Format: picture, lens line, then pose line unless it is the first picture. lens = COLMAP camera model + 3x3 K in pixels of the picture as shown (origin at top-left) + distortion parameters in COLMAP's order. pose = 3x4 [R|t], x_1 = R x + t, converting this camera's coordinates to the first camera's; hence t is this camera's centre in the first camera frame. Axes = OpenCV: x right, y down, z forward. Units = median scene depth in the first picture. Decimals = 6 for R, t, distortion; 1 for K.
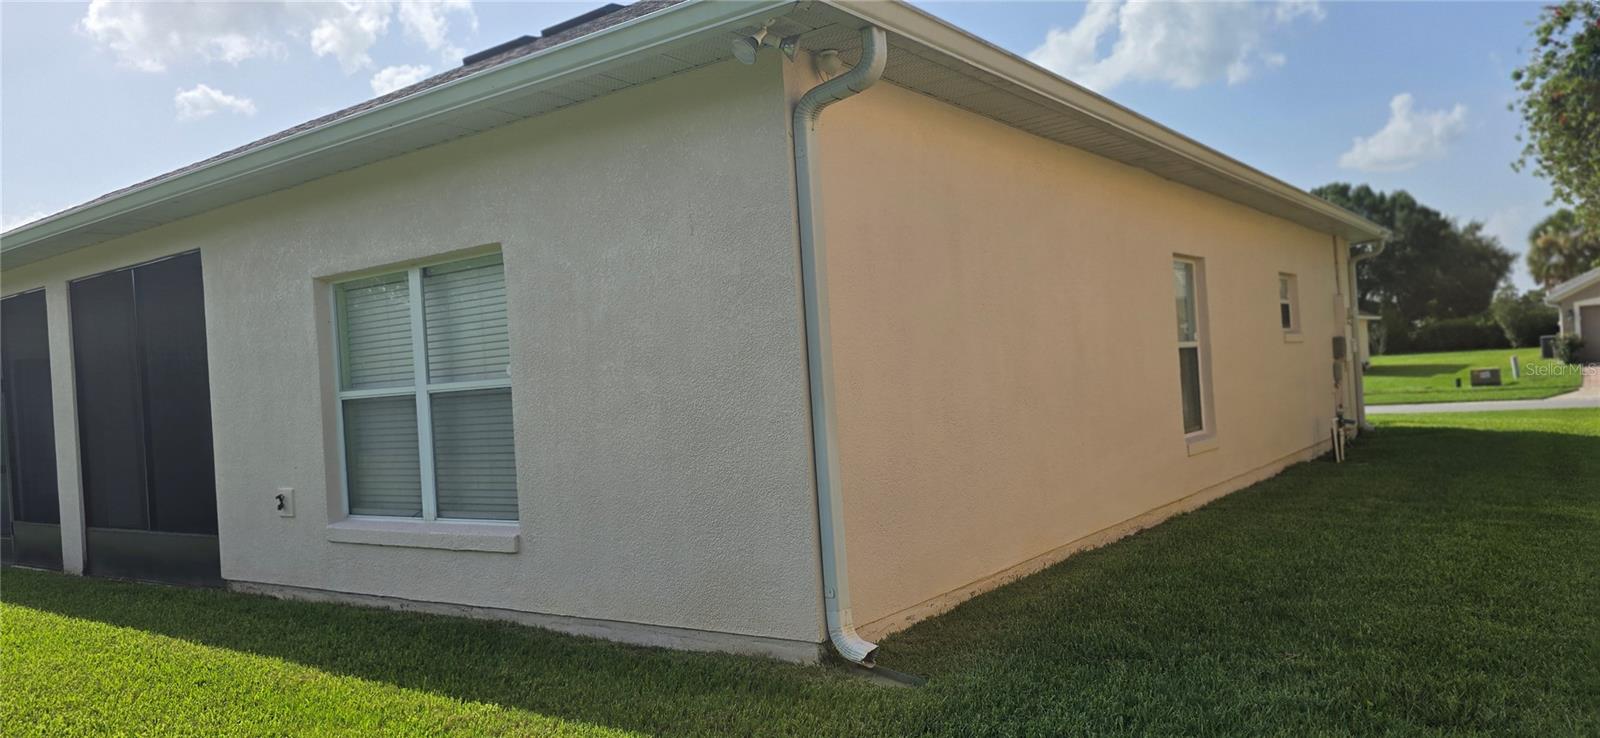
lens RADIAL K [[1082.7, 0, 792.8], [0, 1082.7, 362.3], [0, 0, 1]] dist [0.147920, -0.181304]
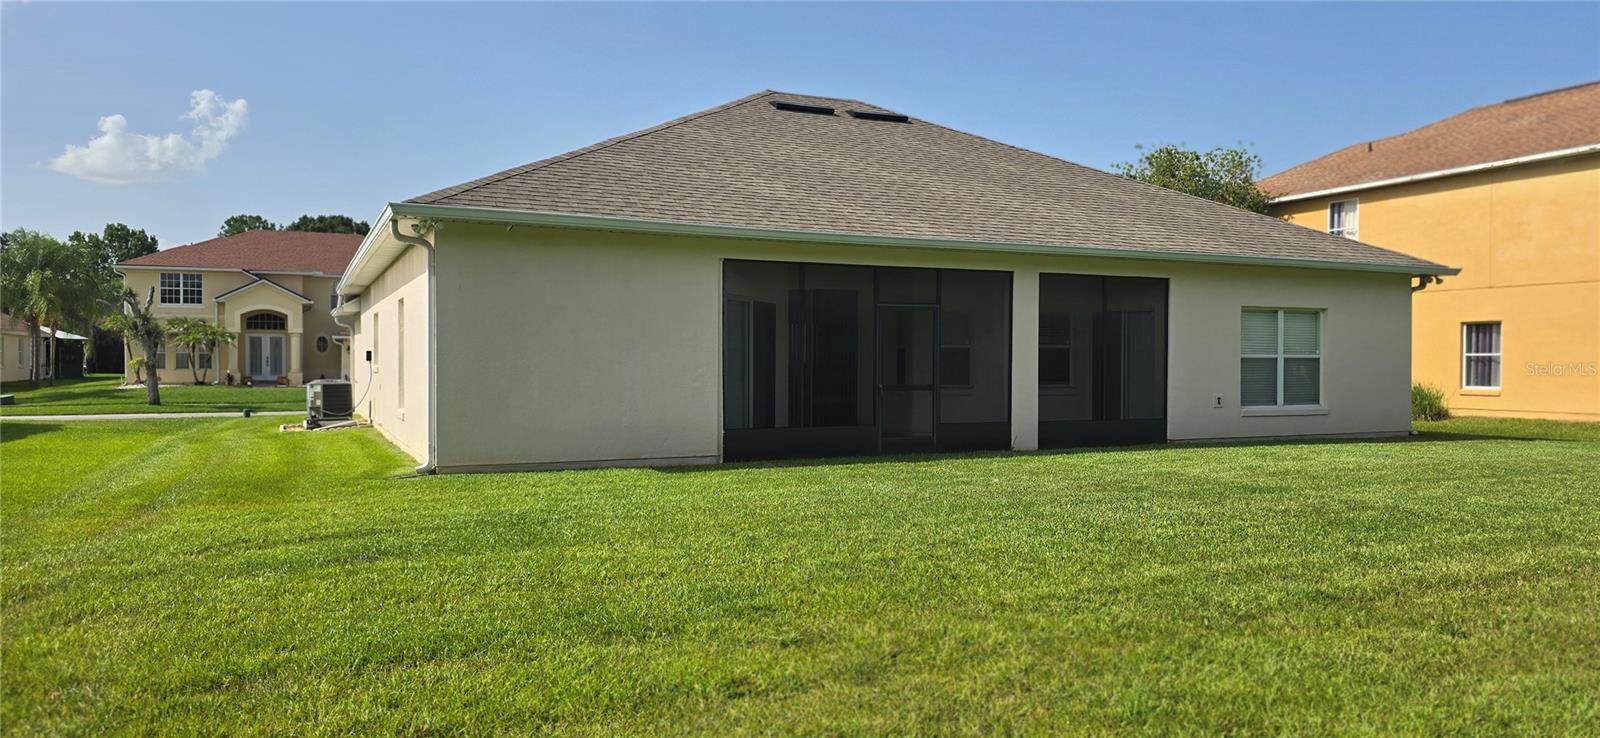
lens RADIAL K [[1082.7, 0, 792.8], [0, 1082.7, 362.3], [0, 0, 1]] dist [0.147920, -0.181304]
pose [[0.473898, 0.071930, 0.877637, -3.177260], [-0.054650, 0.997139, -0.052214, 0.238772], [-0.878882, -0.023219, 0.476473, 0.758733]]
